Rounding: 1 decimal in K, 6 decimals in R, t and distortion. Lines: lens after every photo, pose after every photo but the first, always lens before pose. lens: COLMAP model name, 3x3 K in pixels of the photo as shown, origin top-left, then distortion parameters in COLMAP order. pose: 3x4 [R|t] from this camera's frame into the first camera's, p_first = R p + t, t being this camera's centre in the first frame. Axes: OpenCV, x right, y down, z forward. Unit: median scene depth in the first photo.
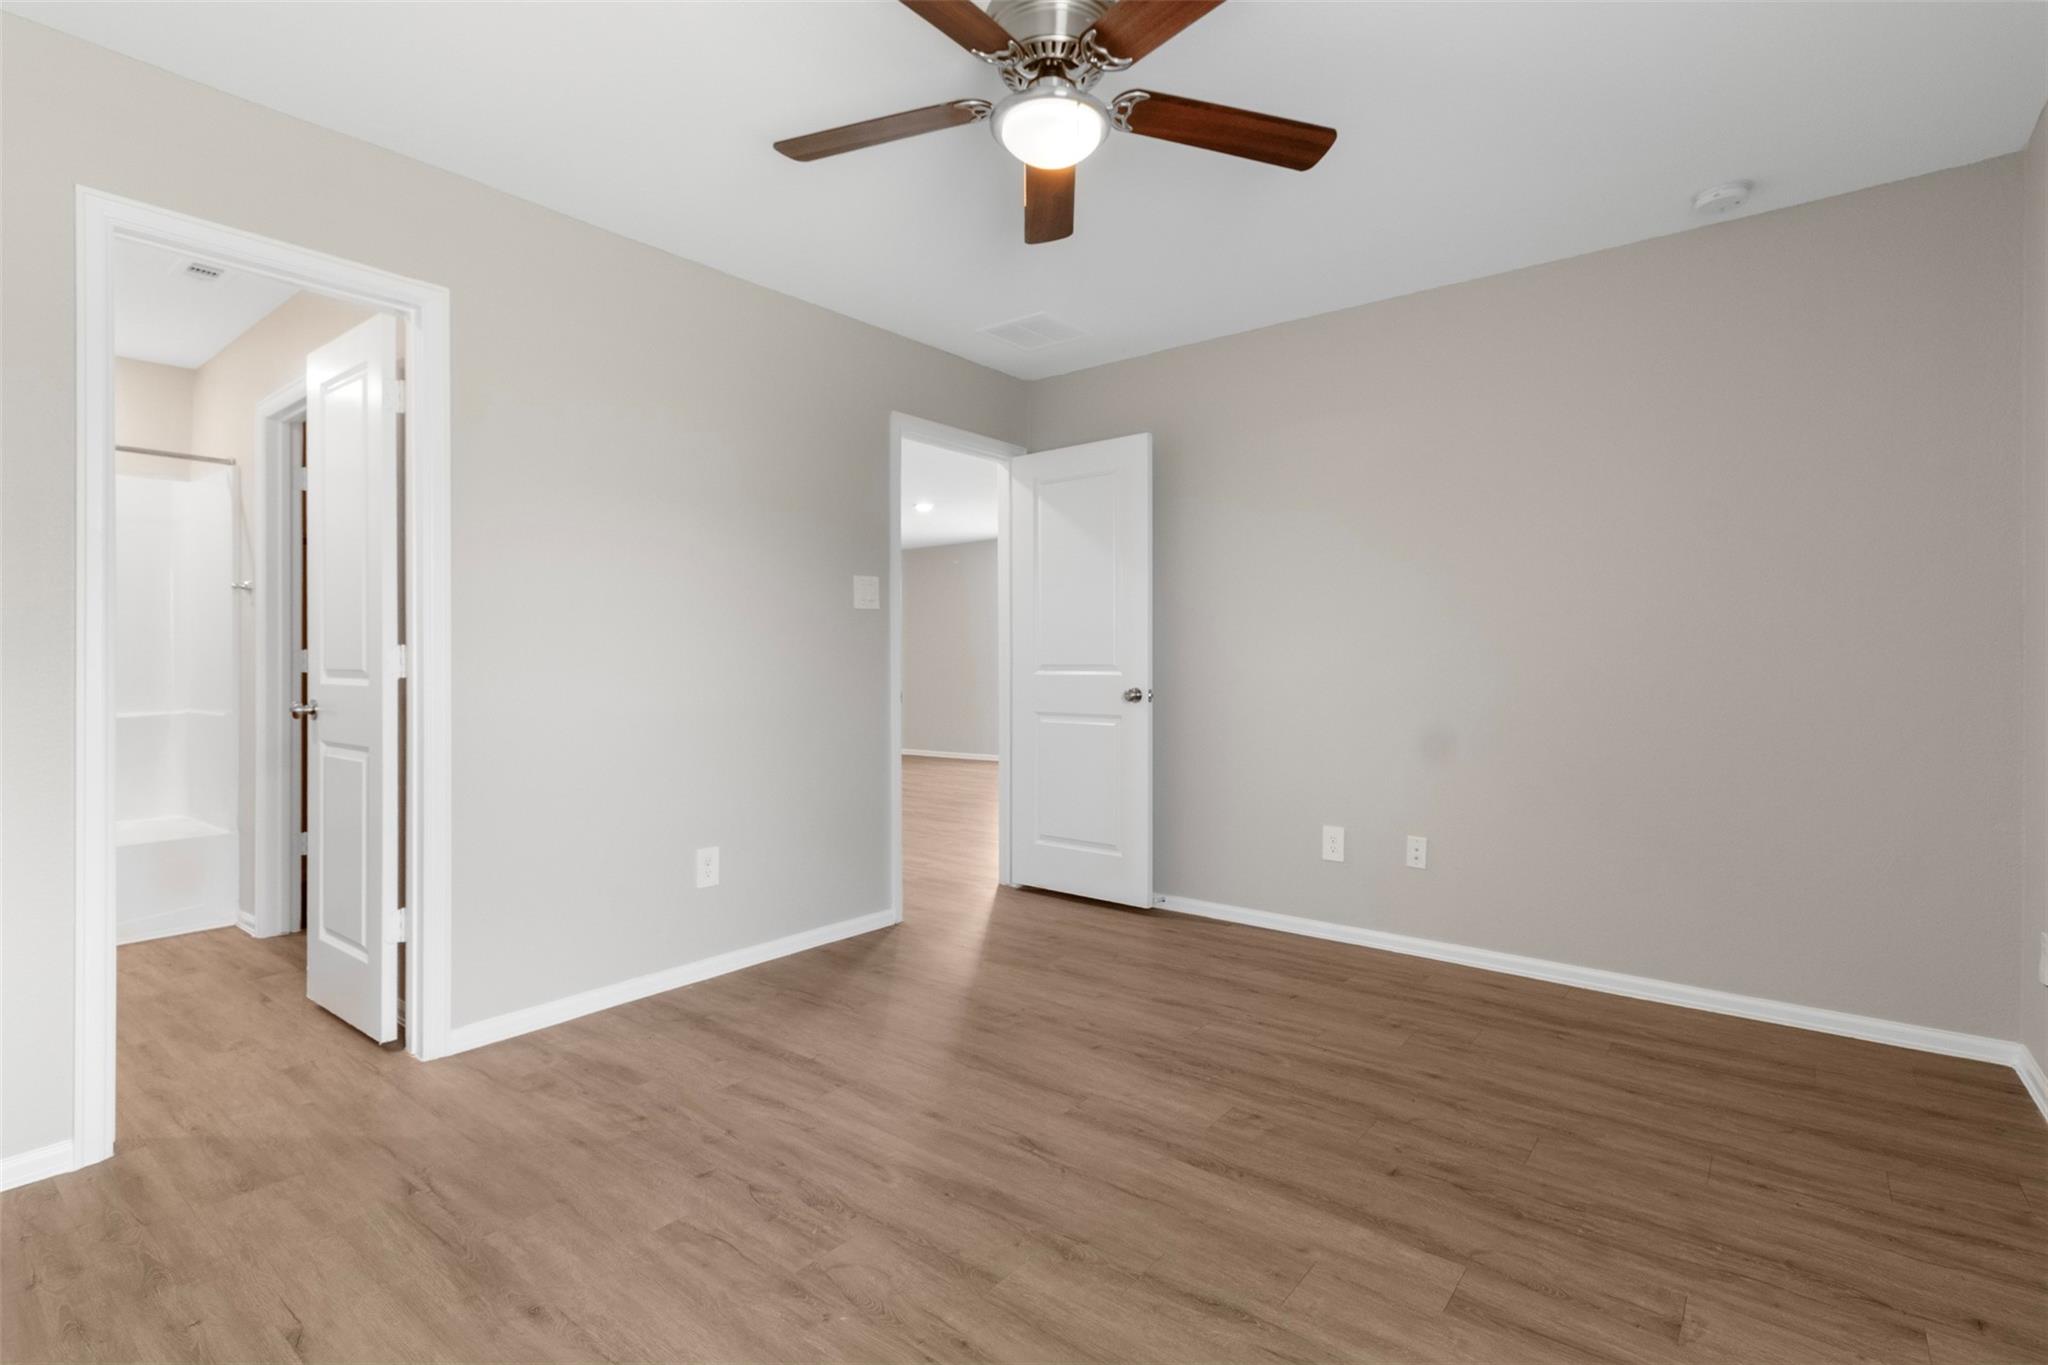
lens RADIAL K [[949.1, 0, 1017.7], [0, 949.1, 657.0], [0, 0, 1]] dist [0.000149, 0.000061]
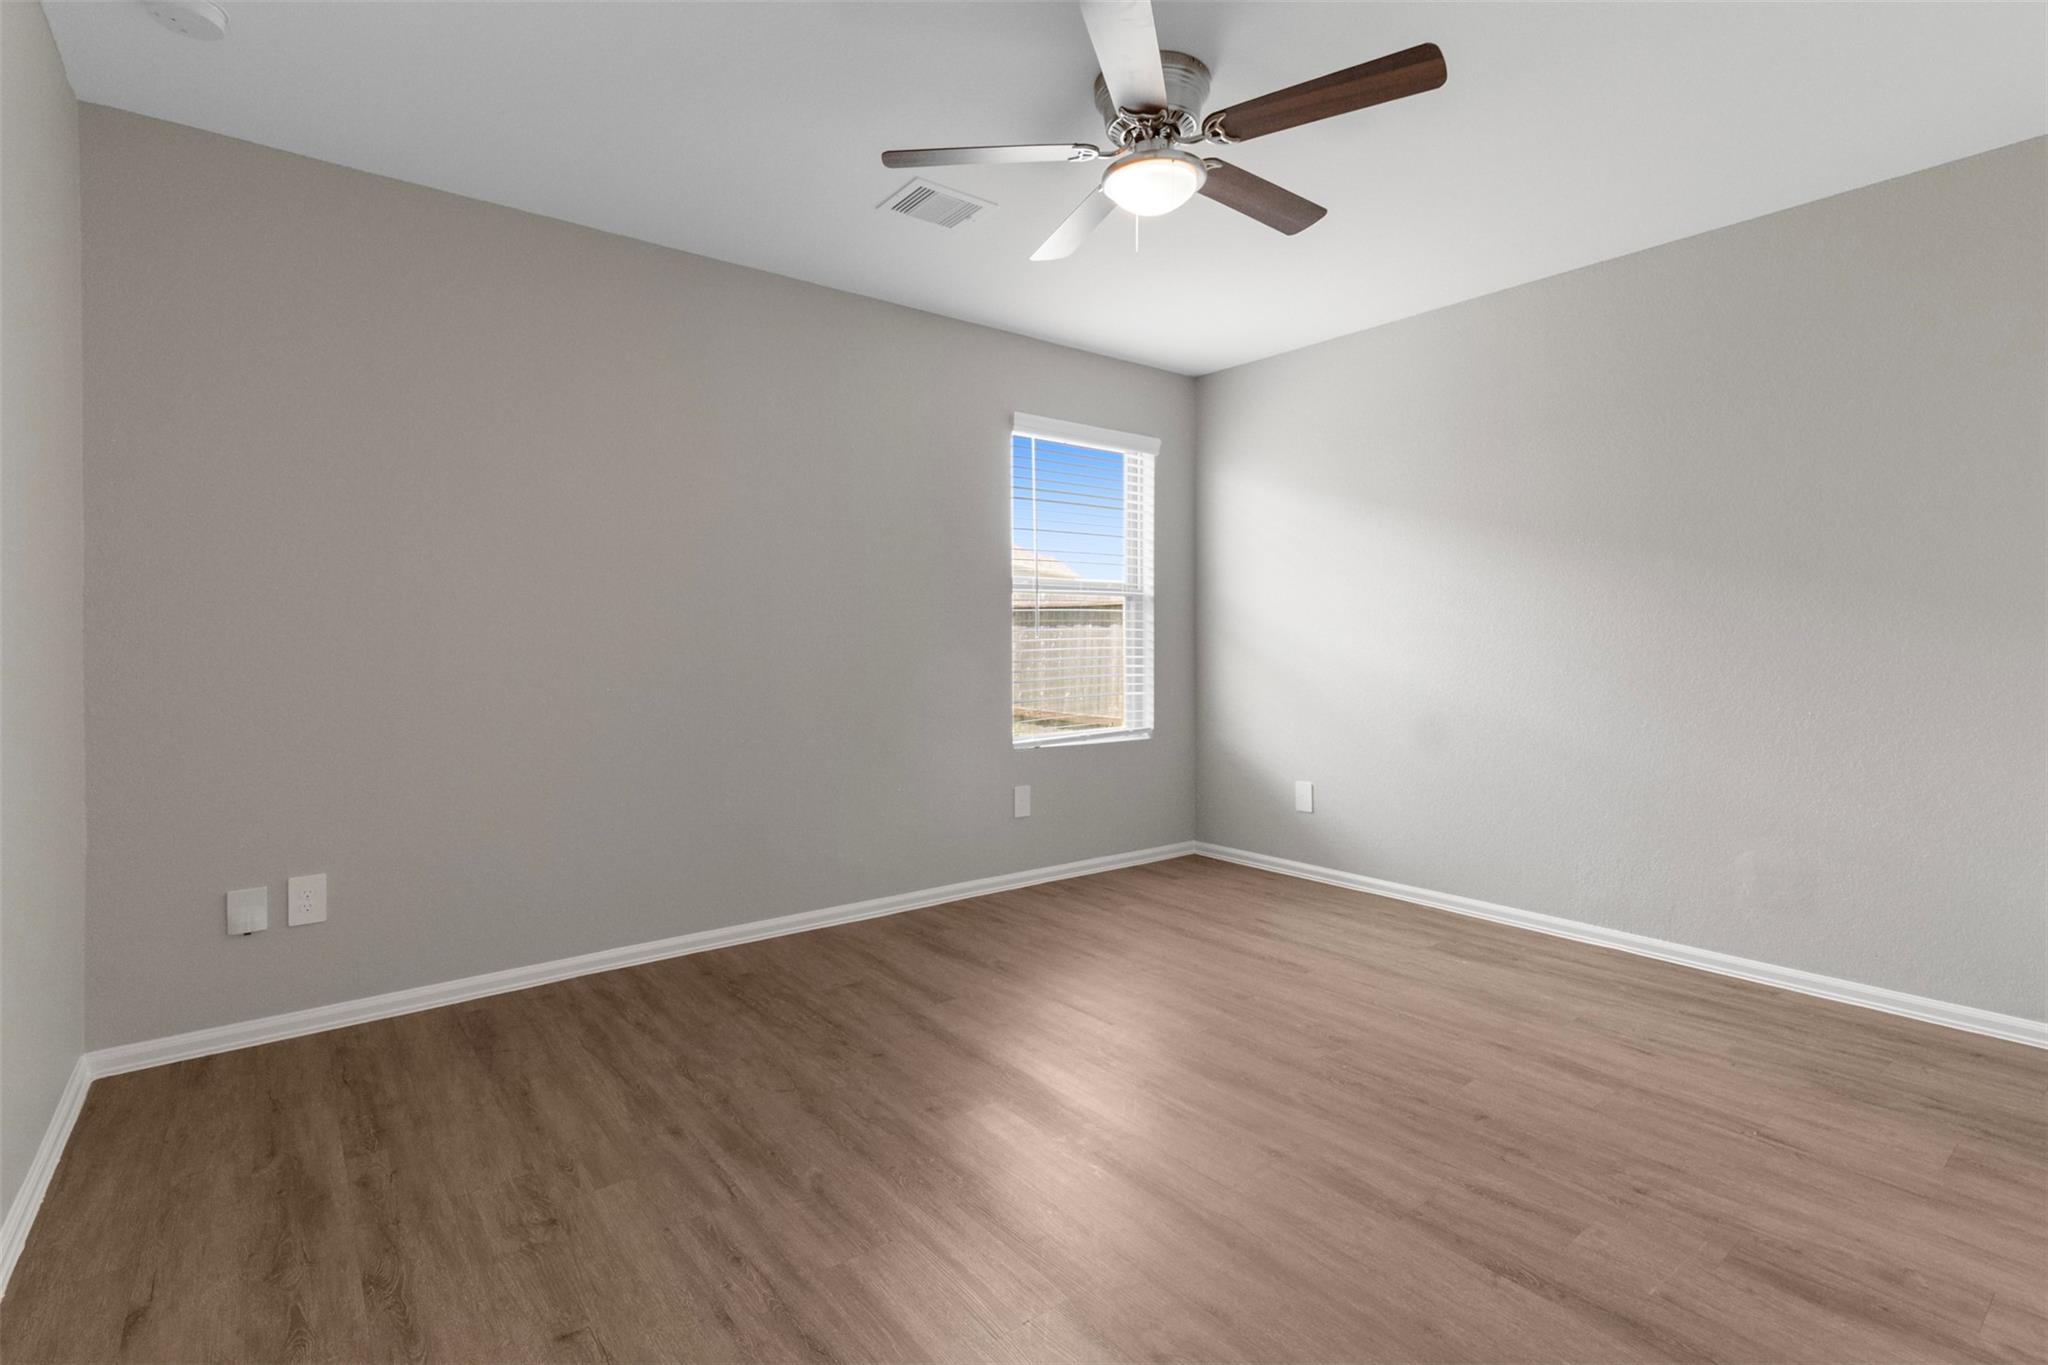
lens RADIAL K [[949.1, 0, 1017.7], [0, 949.1, 657.0], [0, 0, 1]] dist [0.000149, 0.000061]
pose [[-0.972307, 0.000688, 0.233706, -0.064333], [0.003766, 0.999912, 0.012723, 0.008523], [-0.233676, 0.013251, -0.972224, 1.948039]]
